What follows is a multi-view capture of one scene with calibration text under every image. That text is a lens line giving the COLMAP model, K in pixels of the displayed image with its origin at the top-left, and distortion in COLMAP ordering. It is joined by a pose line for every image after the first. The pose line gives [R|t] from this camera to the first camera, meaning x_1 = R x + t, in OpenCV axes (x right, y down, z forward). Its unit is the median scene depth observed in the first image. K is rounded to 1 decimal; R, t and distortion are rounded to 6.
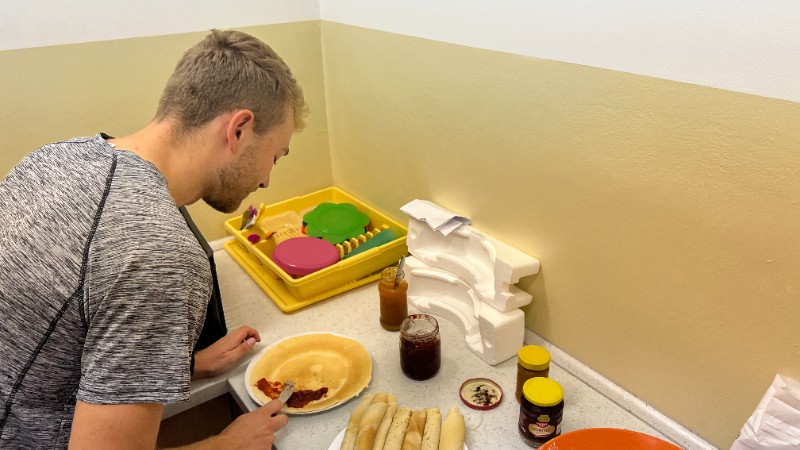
lens RADIAL K [[617.2, 0, 400.1], [0, 617.2, 223.3], [0, 0, 1]] dist [0.016520, -0.038268]
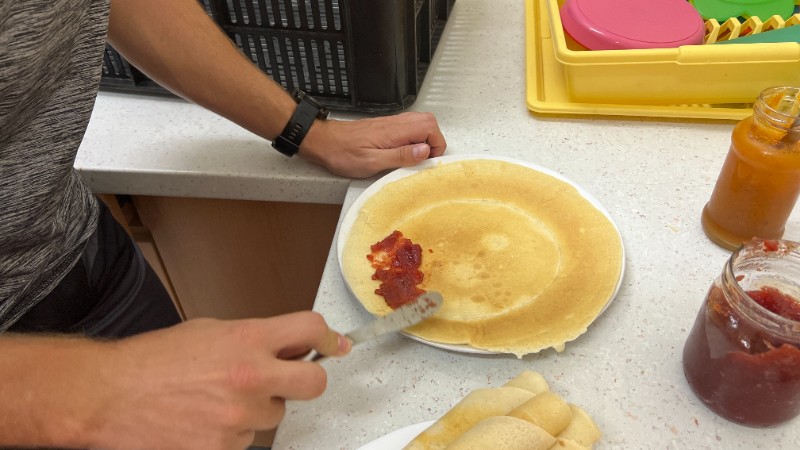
lens RADIAL K [[617.2, 0, 396.3], [0, 617.2, 223.9], [0, 0, 1]] dist [0.016520, -0.038268]
pose [[0.738326, 0.453125, -0.499552, 0.026509], [-0.278982, 0.879537, 0.385466, 0.069557], [0.614039, -0.145234, 0.775799, 0.594804]]
